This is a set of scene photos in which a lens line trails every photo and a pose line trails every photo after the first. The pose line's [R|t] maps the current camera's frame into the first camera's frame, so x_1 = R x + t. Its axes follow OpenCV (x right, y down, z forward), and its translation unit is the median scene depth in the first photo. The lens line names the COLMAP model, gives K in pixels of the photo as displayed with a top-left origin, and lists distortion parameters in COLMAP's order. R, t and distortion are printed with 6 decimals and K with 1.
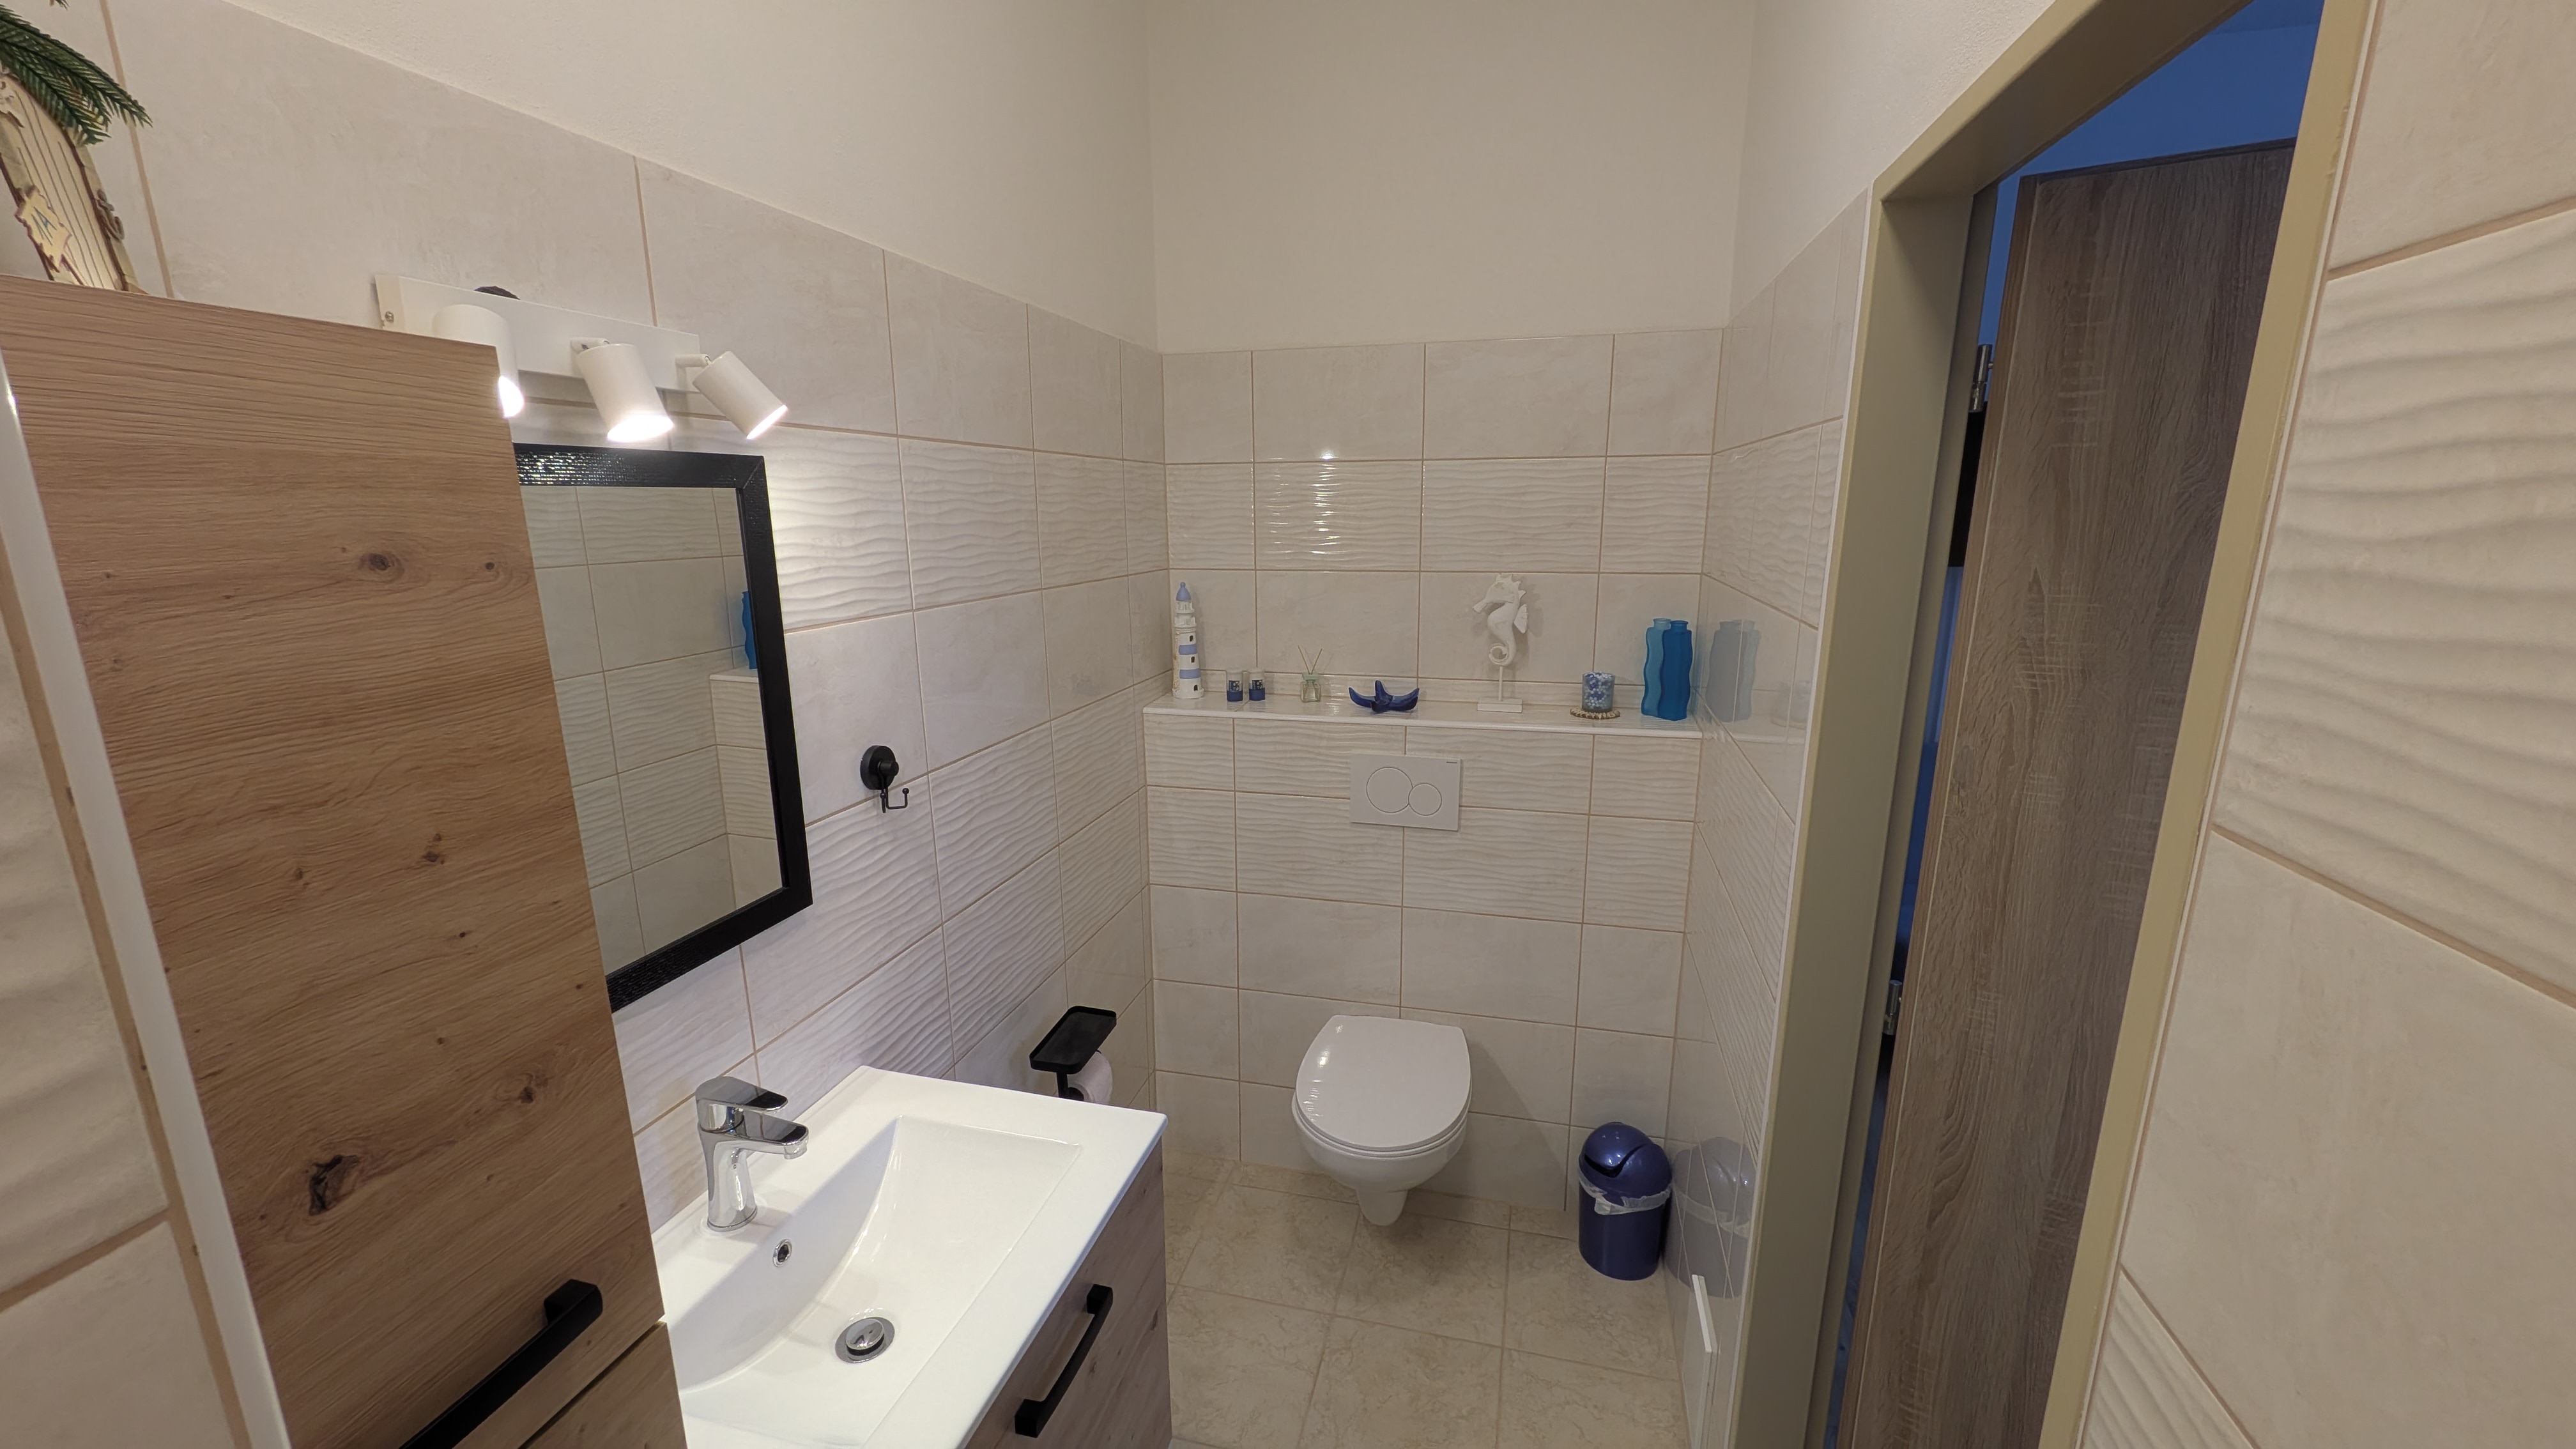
lens RADIAL K [[1000.5, 0, 1281.3], [0, 1000.5, 725.9], [0, 0, 1]] dist [0.005139, -0.000927]
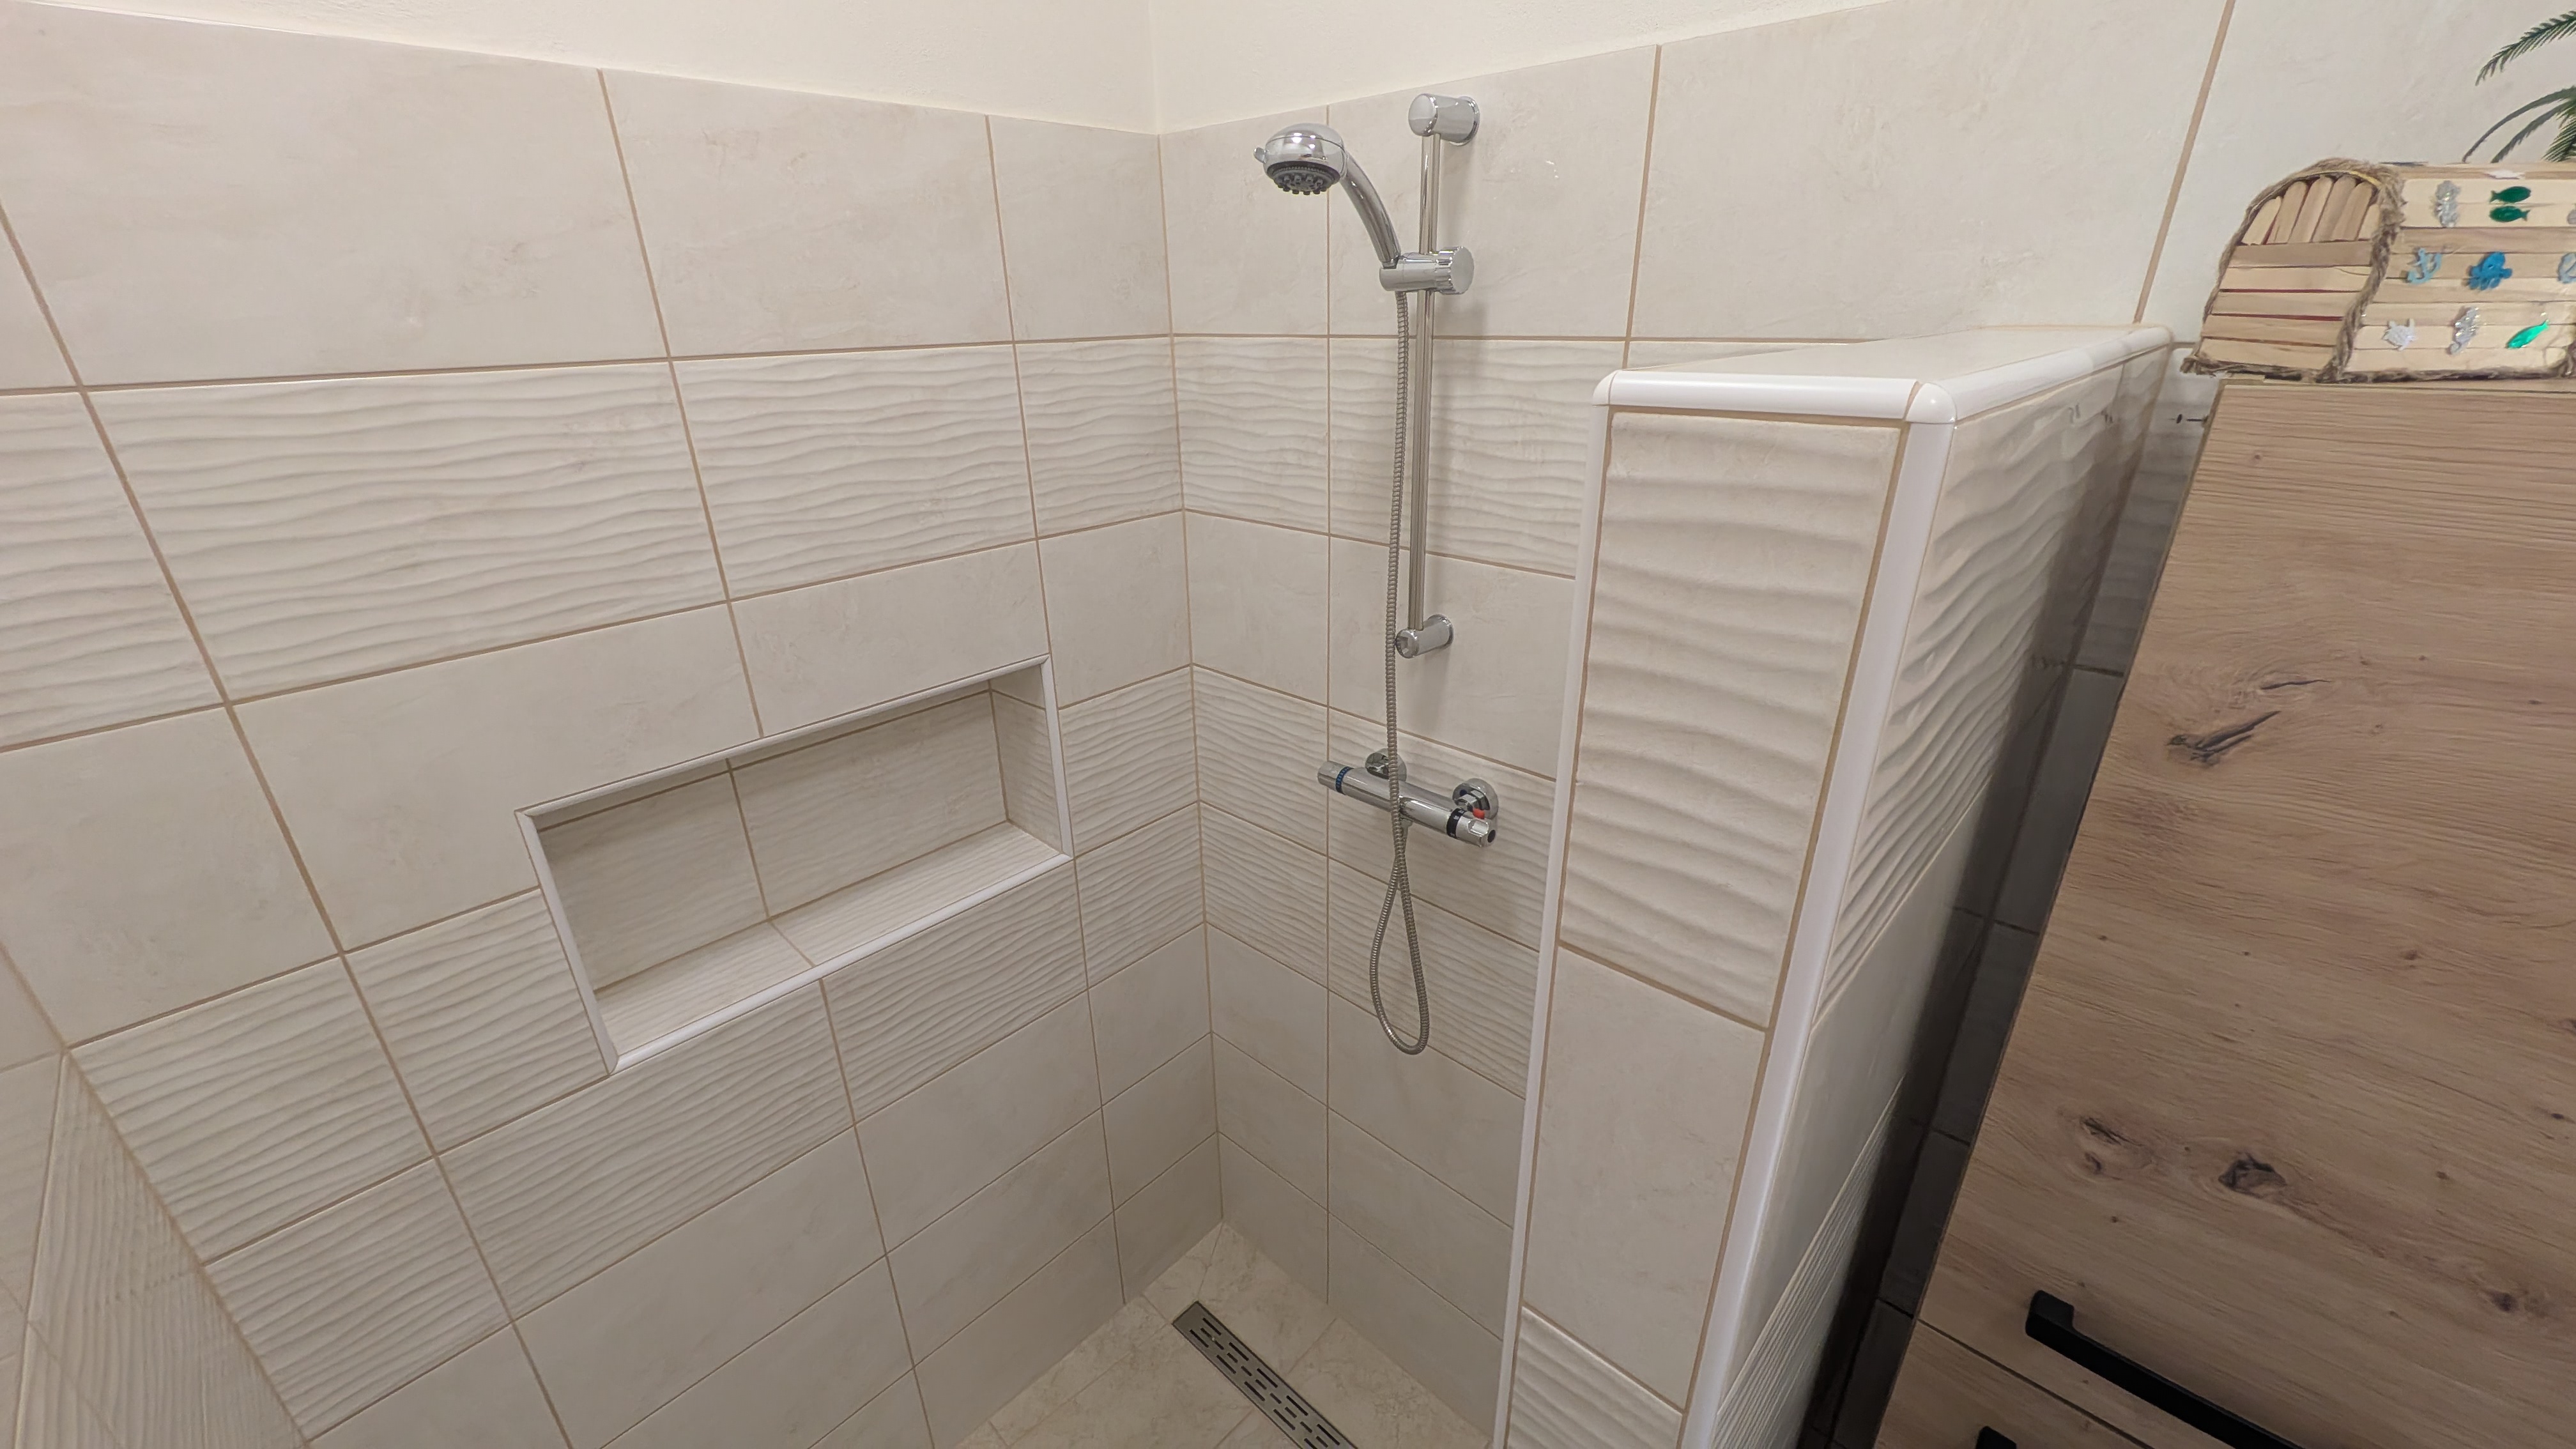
lens RADIAL K [[1000.5, 0, 1279.4], [0, 1000.5, 732.7], [0, 0, 1]] dist [0.005139, -0.000927]
pose [[-0.480472, 0.359671, -0.799865, 0.298547], [-0.163836, 0.859170, 0.484752, -0.338821], [0.861571, 0.363956, -0.353880, 0.275087]]
